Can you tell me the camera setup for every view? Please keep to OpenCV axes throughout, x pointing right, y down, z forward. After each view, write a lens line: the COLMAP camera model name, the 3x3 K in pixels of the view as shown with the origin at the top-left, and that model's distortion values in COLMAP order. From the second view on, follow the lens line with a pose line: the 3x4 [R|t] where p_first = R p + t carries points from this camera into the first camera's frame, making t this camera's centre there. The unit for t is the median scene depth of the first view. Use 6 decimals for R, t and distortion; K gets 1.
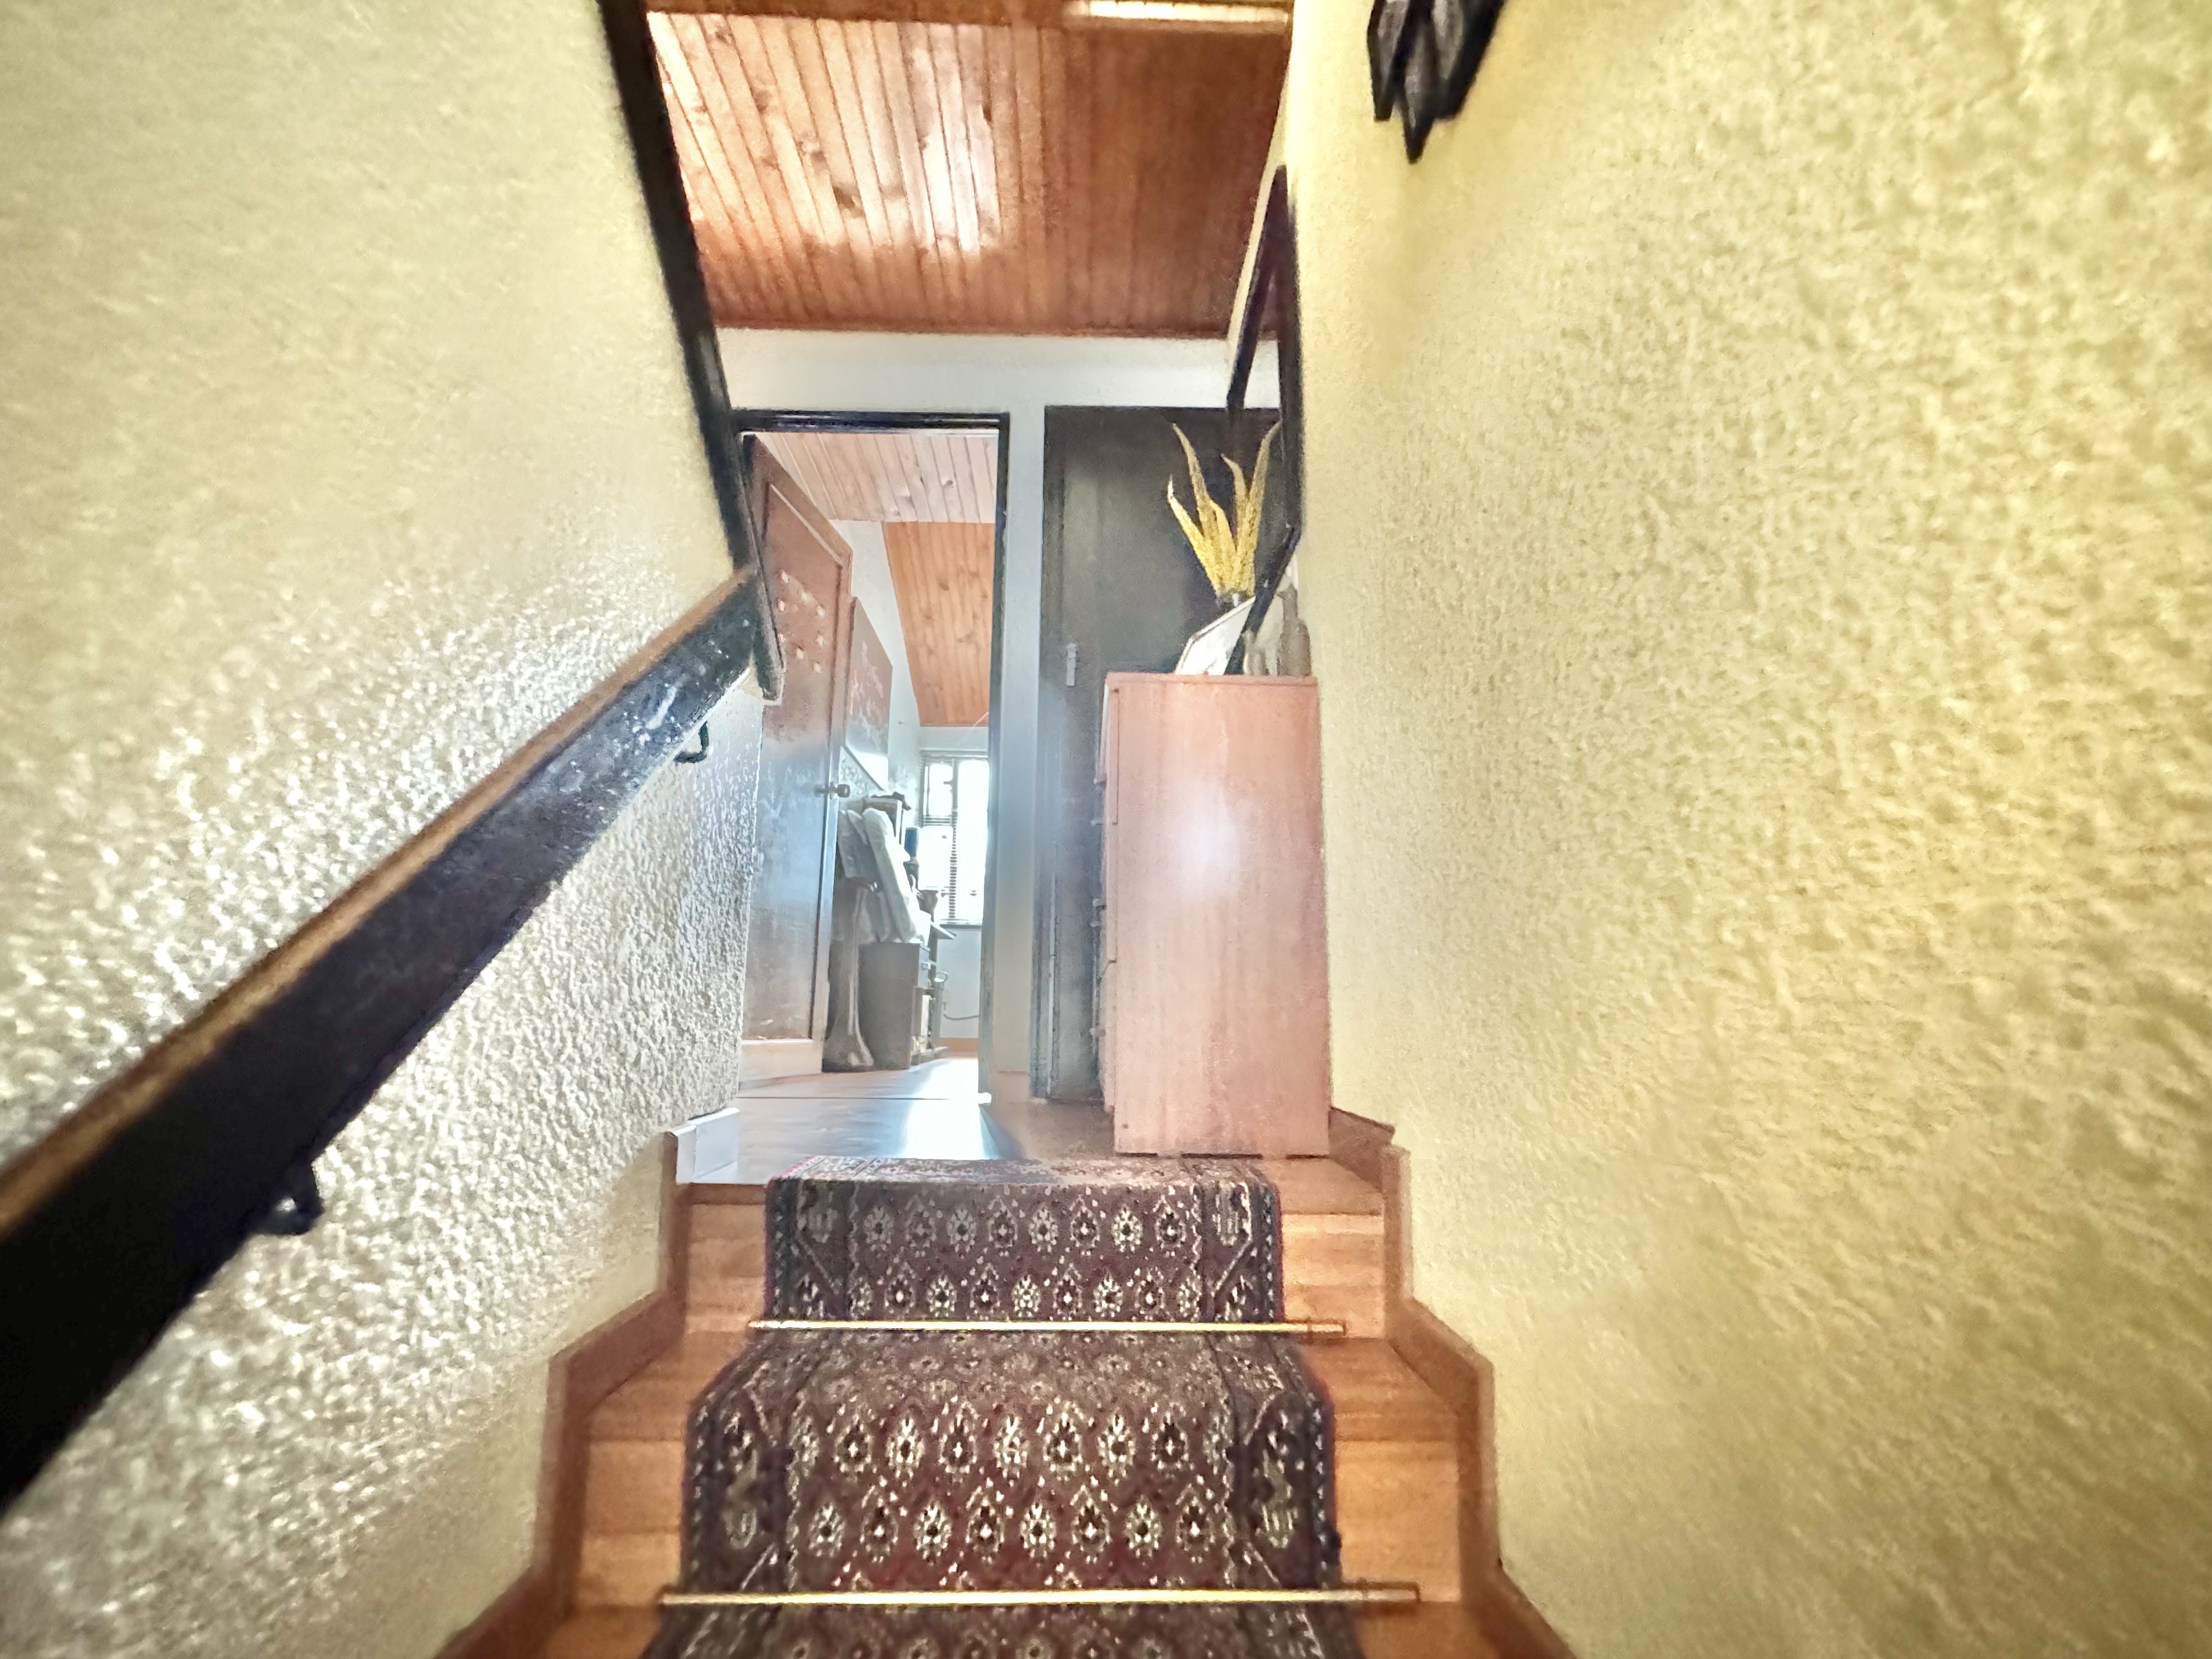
lens RADIAL K [[1029.8, 0, 1106.0], [0, 1029.8, 829.5], [0, 0, 1]] dist [-0.000736, -0.000115]
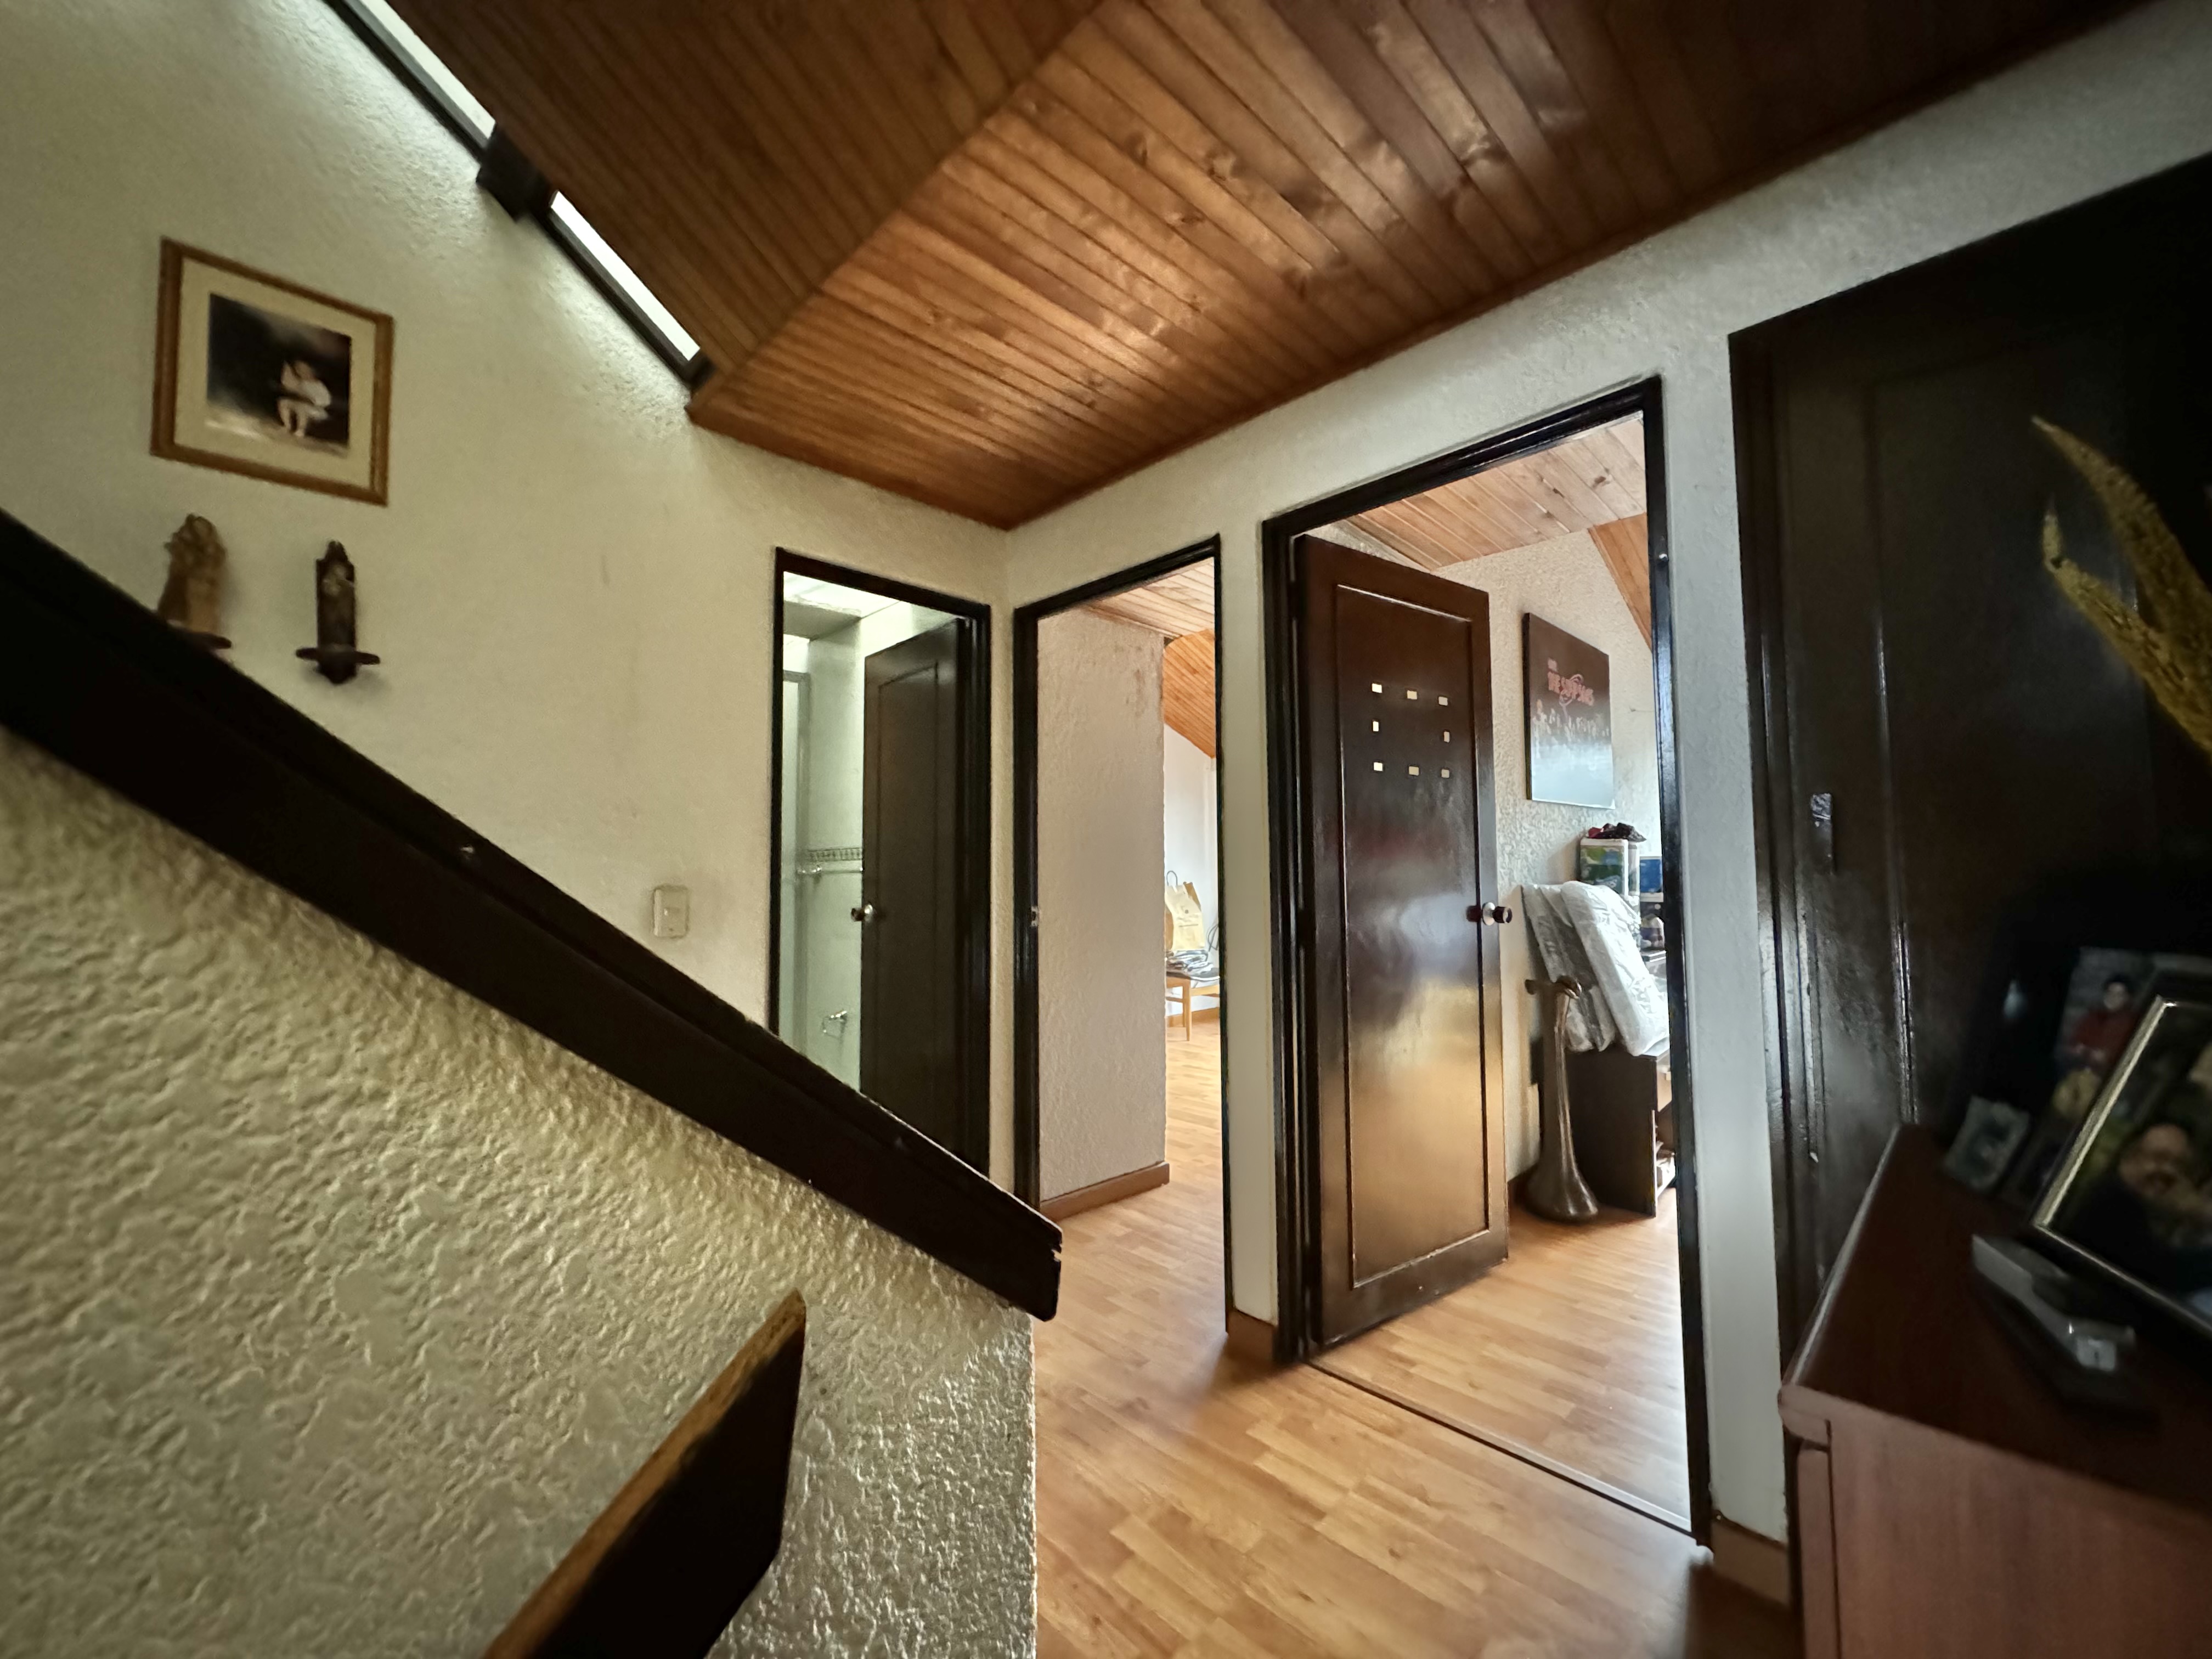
lens RADIAL K [[877.7, 0, 1106.0], [0, 877.7, 829.5], [0, 0, 1]] dist [-0.002143, -0.000365]
pose [[0.678617, -0.058001, -0.732199, 0.047254], [0.158154, 0.985032, 0.068551, -0.255926], [0.717263, -0.162320, 0.677632, 0.432193]]
